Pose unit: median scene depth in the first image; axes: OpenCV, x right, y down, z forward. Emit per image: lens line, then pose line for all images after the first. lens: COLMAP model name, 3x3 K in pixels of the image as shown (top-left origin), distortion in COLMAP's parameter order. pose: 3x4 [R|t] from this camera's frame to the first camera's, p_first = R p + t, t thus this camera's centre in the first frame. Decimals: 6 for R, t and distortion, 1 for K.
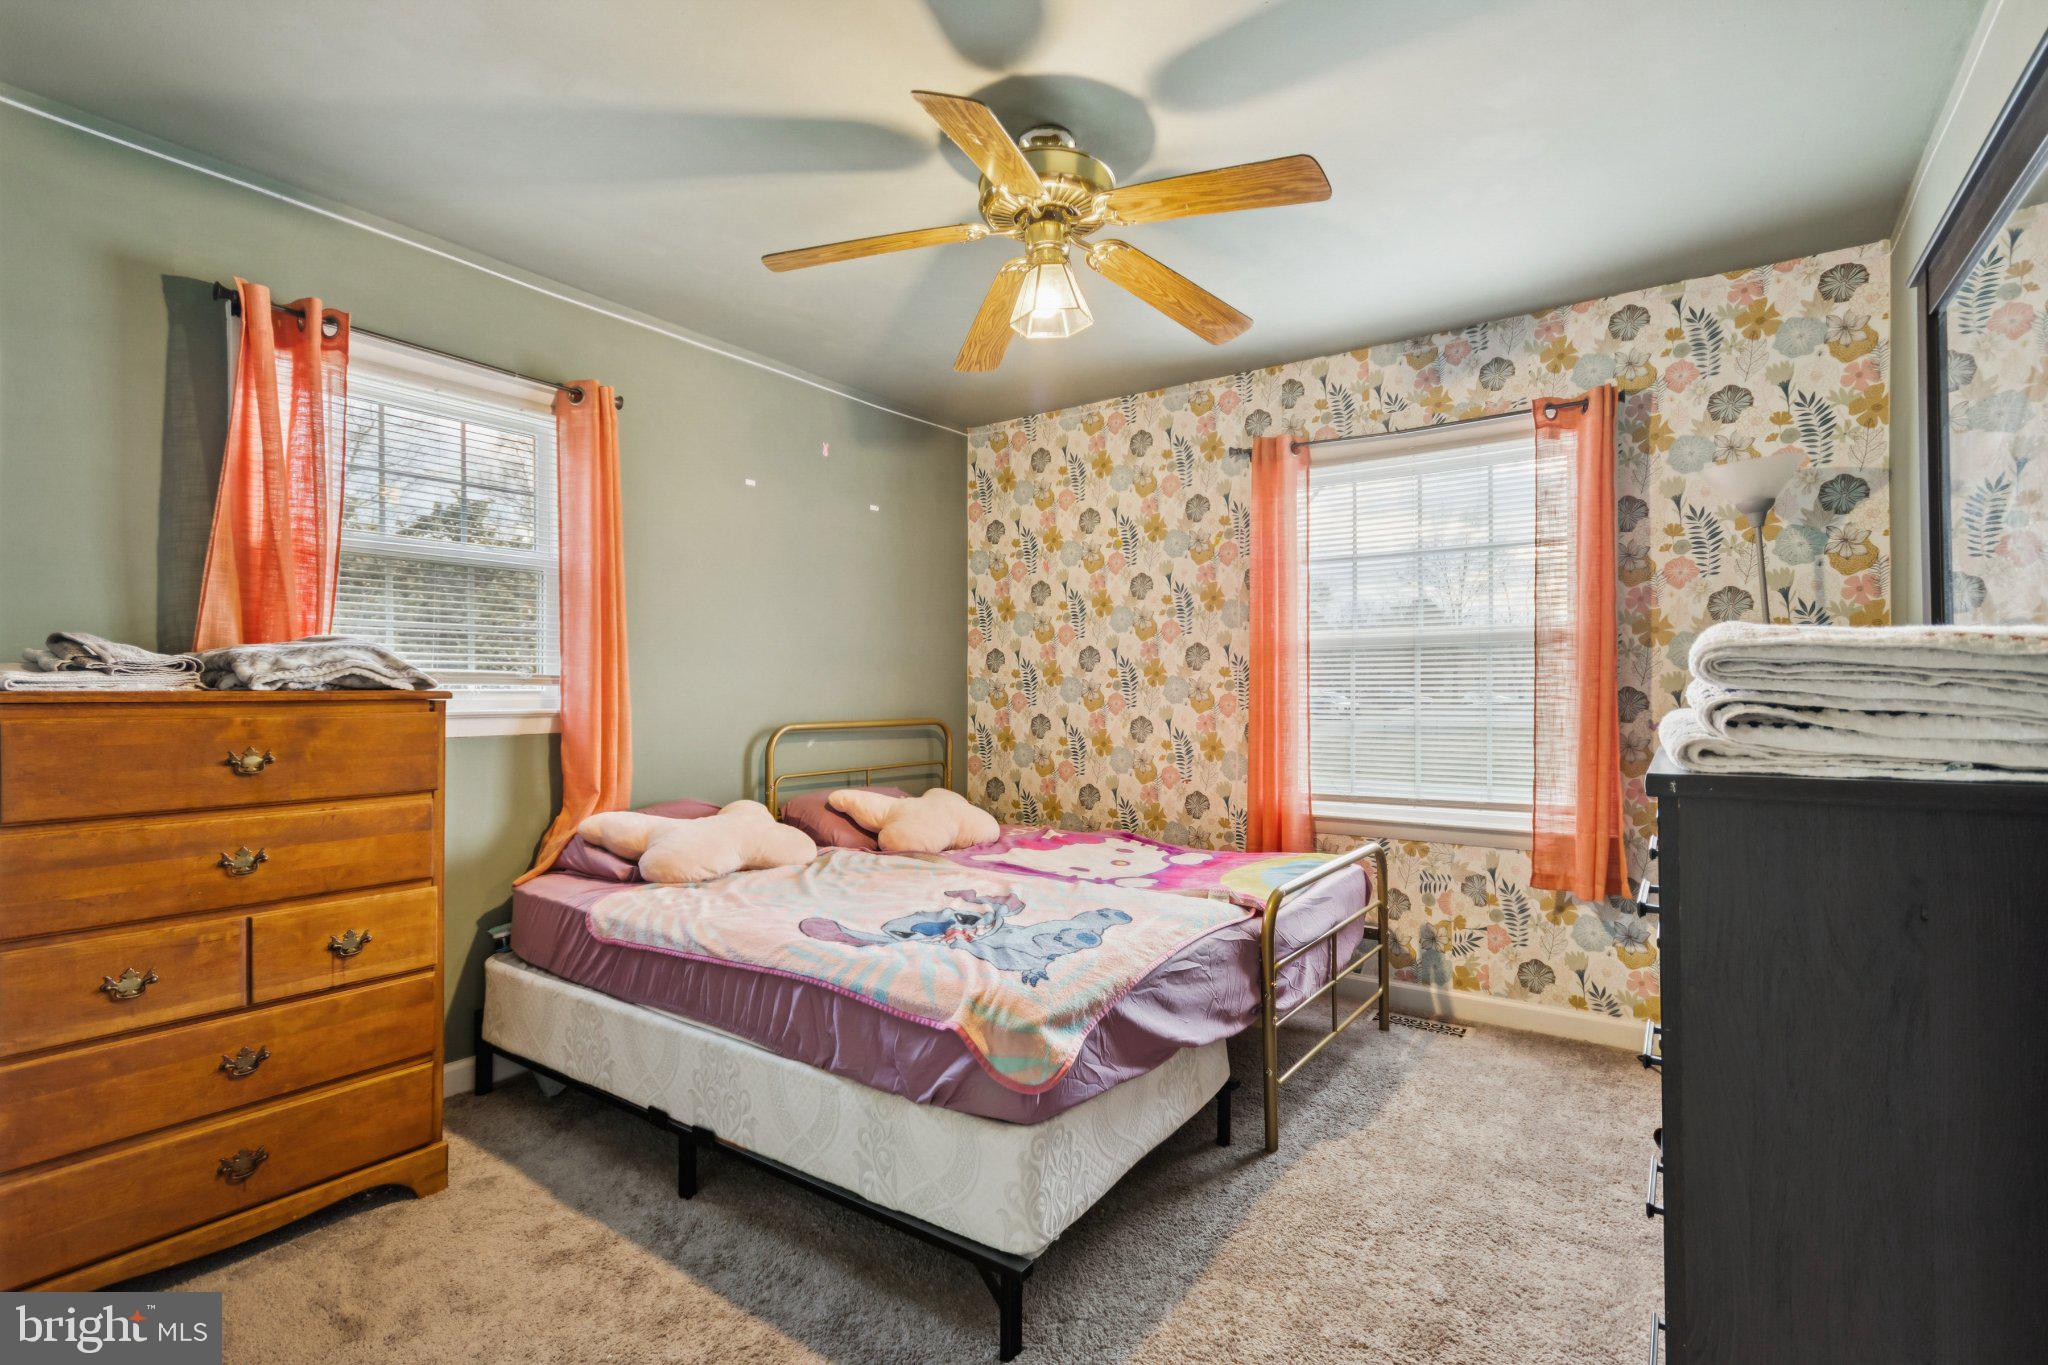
lens RADIAL K [[949.1, 0, 1017.8], [0, 949.1, 689.9], [0, 0, 1]] dist [0.002664, 0.000887]
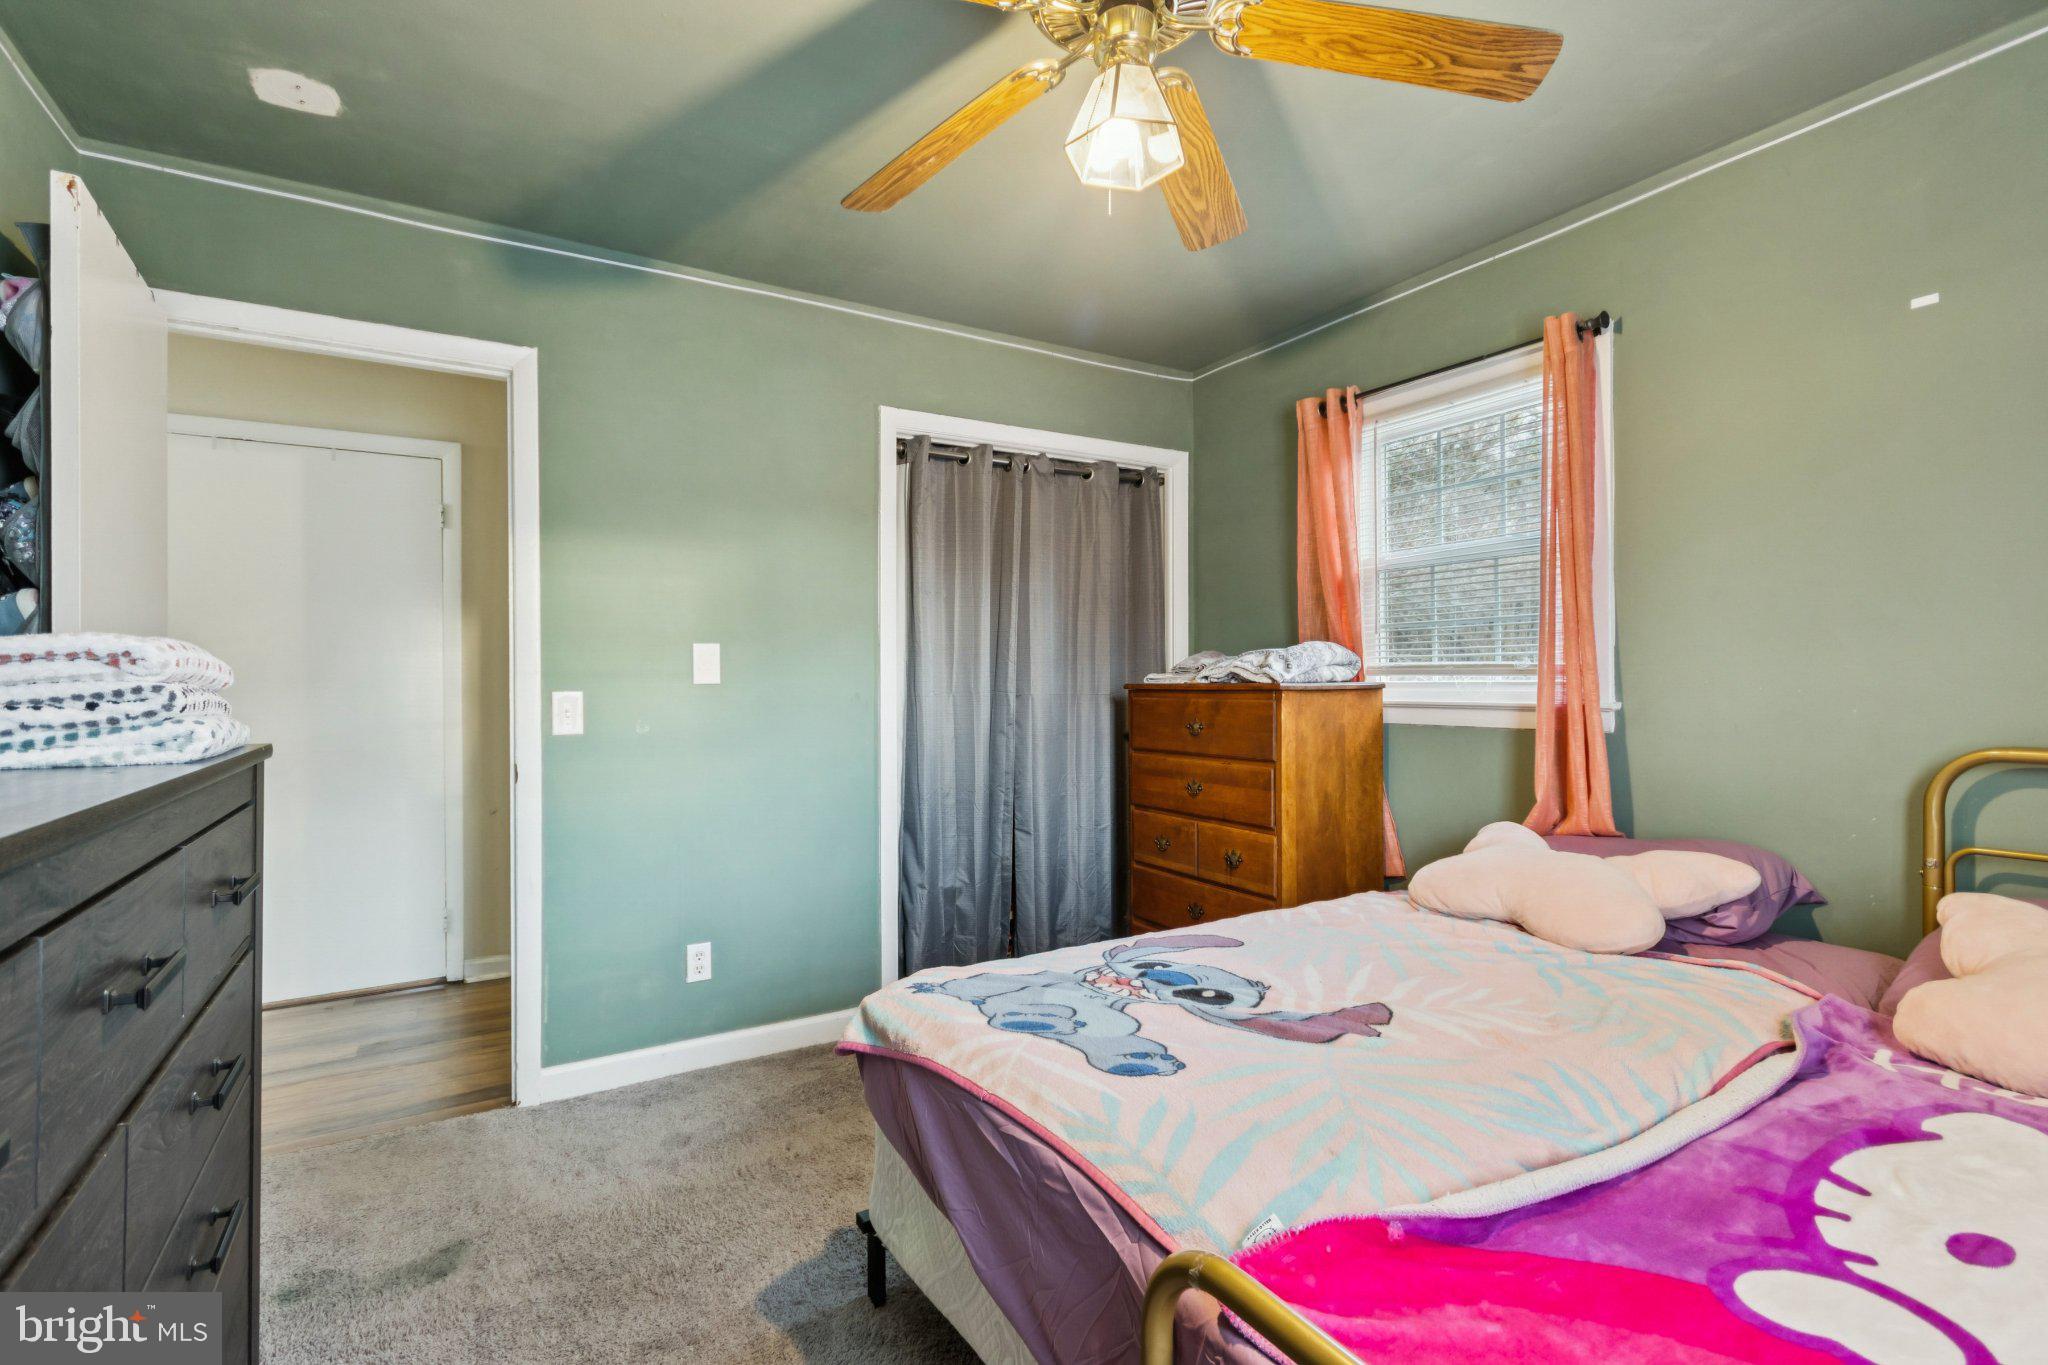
lens RADIAL K [[949.1, 0, 1018.9], [0, 949.1, 678.7], [0, 0, 1]] dist [0.002664, 0.000887]
pose [[-0.399237, -0.001171, -0.916847, 0.762707], [0.005726, 0.999976, -0.003770, -0.002548], [0.916830, -0.006756, -0.399221, 1.308180]]
